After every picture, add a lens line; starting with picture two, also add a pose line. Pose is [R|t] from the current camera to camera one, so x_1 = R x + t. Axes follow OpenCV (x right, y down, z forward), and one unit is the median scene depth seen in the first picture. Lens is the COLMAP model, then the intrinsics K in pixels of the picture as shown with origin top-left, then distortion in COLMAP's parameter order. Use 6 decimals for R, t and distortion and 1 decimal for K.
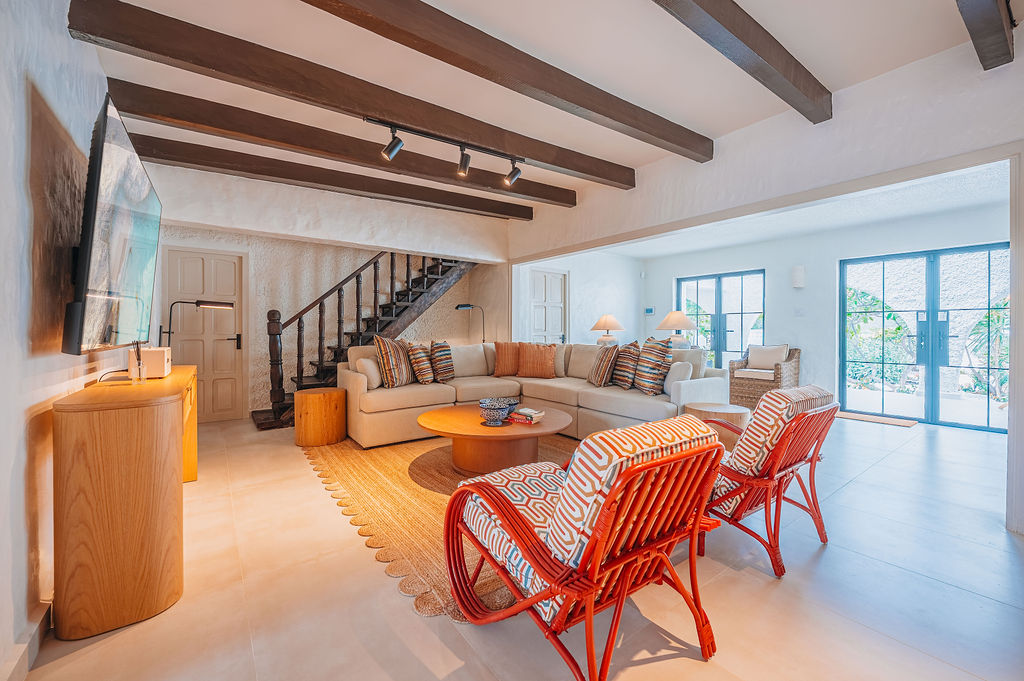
lens RADIAL K [[410.1, 0, 452.3], [0, 410.1, 335.9], [0, 0, 1]] dist [-0.000514, -0.000595]
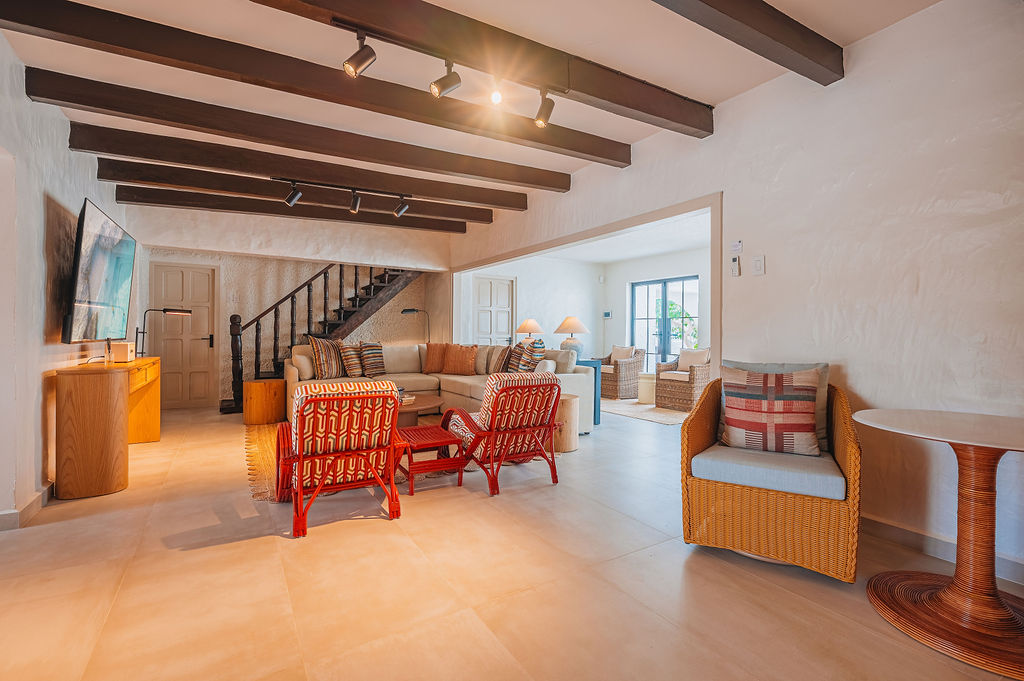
lens RADIAL K [[450.0, 0, 434.2], [0, 450.0, 337.3], [0, 0, 1]] dist [-0.000064, -0.000377]
pose [[0.995083, 0.007033, -0.098798, 0.308258], [-0.007399, 0.999967, -0.003339, 0.003809], [0.098771, 0.004054, 0.995102, -0.284166]]
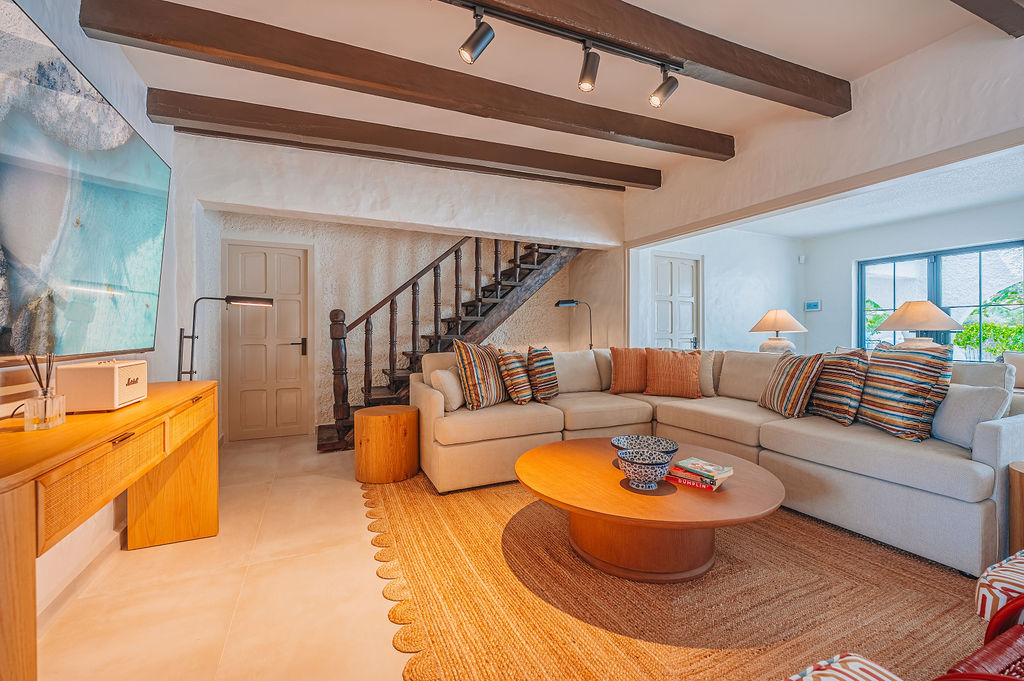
lens RADIAL K [[410.1, 0, 463.3], [0, 410.1, 337.8], [0, 0, 1]] dist [-0.000514, -0.000595]
pose [[0.983868, -0.002235, -0.178880, -0.036338], [0.001738, 0.999994, -0.002934, -0.002201], [0.178886, 0.002575, 0.983866, 0.249504]]
